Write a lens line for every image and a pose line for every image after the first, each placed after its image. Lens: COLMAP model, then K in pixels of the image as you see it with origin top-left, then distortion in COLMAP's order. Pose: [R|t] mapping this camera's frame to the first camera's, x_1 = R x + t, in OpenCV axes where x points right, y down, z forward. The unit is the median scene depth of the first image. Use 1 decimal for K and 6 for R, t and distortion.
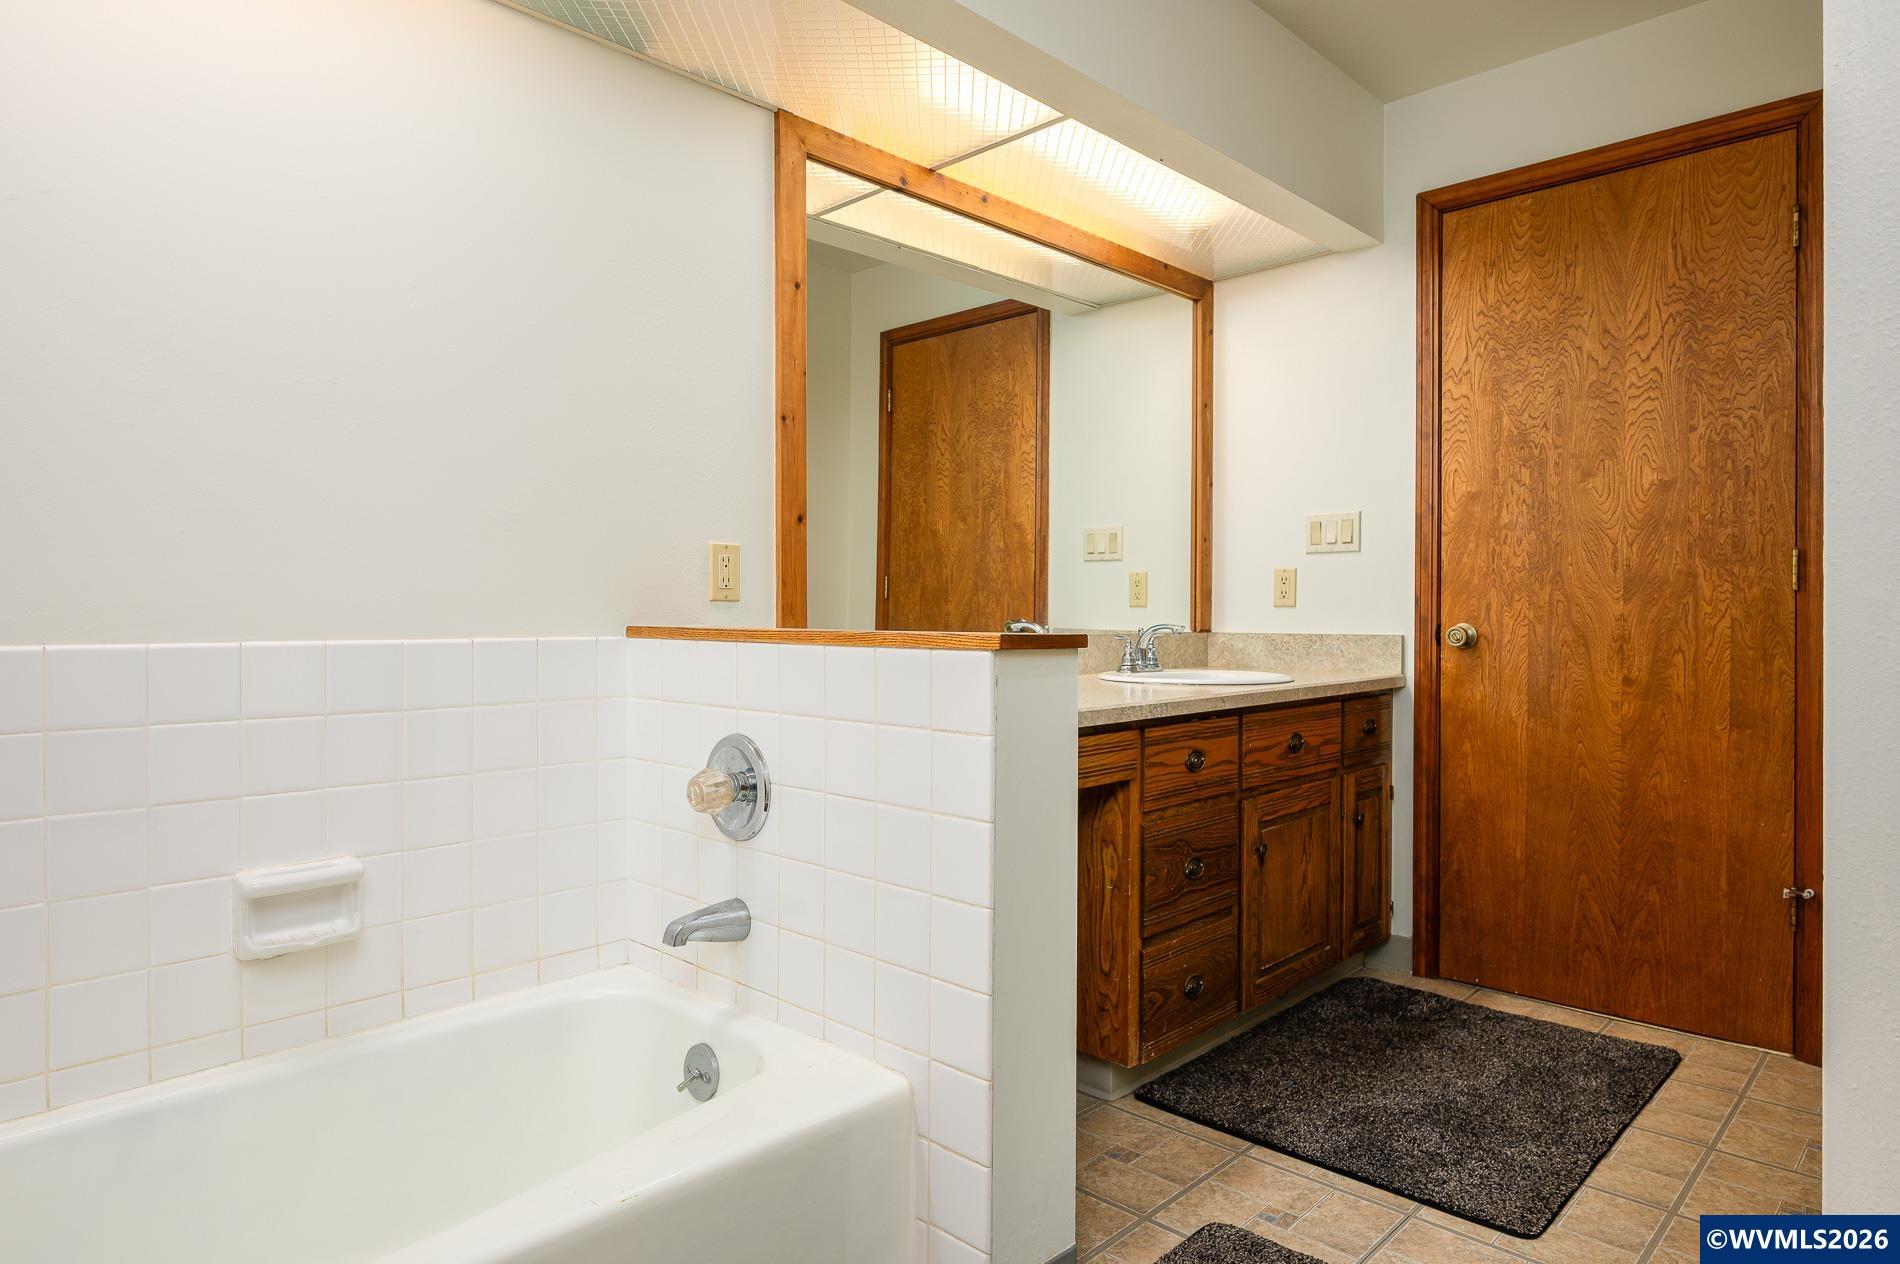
lens RADIAL K [[1120.8, 0, 950.0], [0, 1120.8, 632.0], [0, 0, 1]] dist [-0.006028, 0.000415]
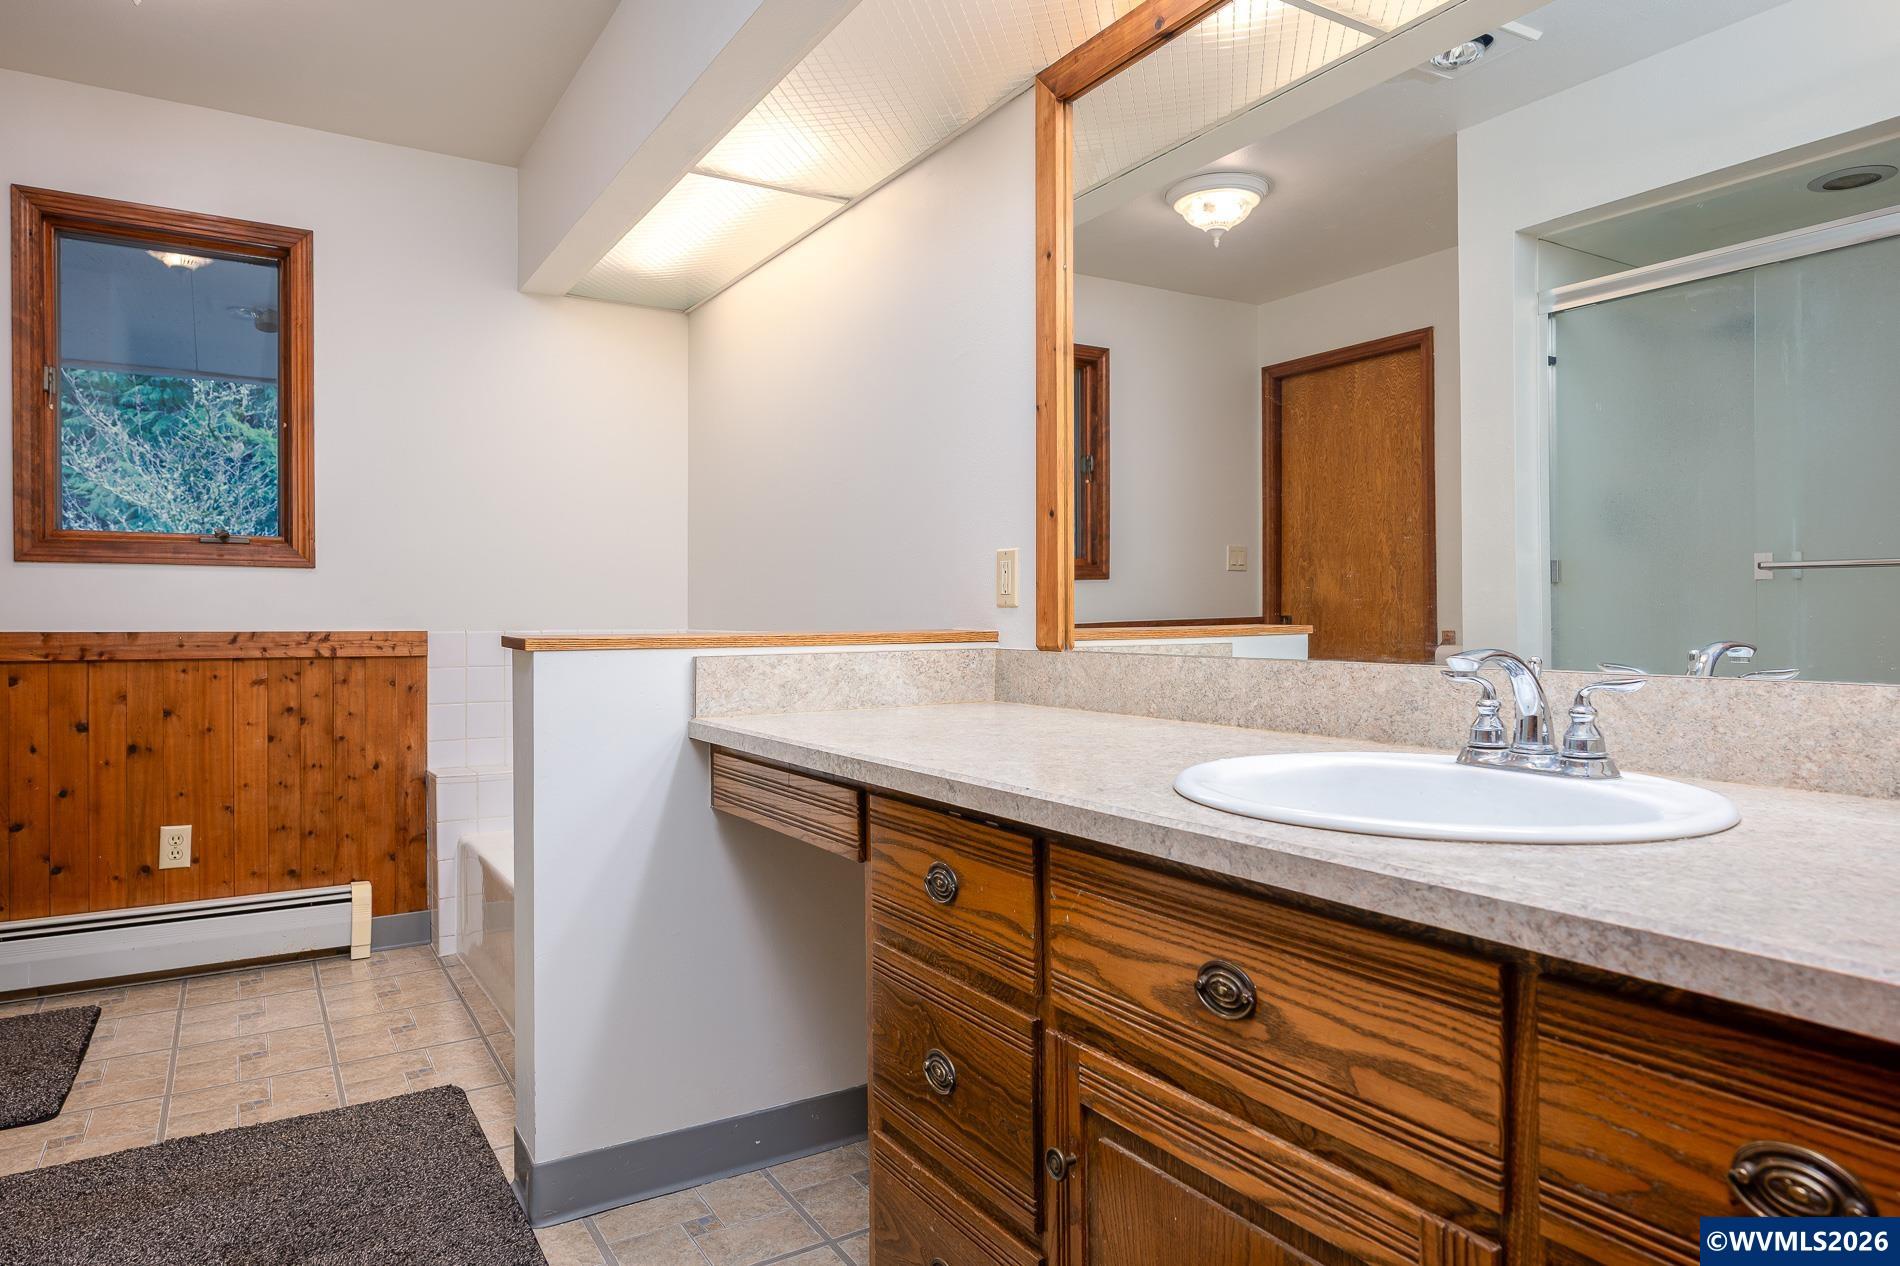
lens RADIAL K [[1120.8, 0, 950.0], [0, 1120.8, 633.0], [0, 0, 1]] dist [-0.006028, 0.000415]
pose [[-0.205275, 0.019720, -0.978506, 0.737006], [-0.024659, 0.999375, 0.025313, -0.025208], [0.978394, 0.029325, -0.204661, 1.069777]]
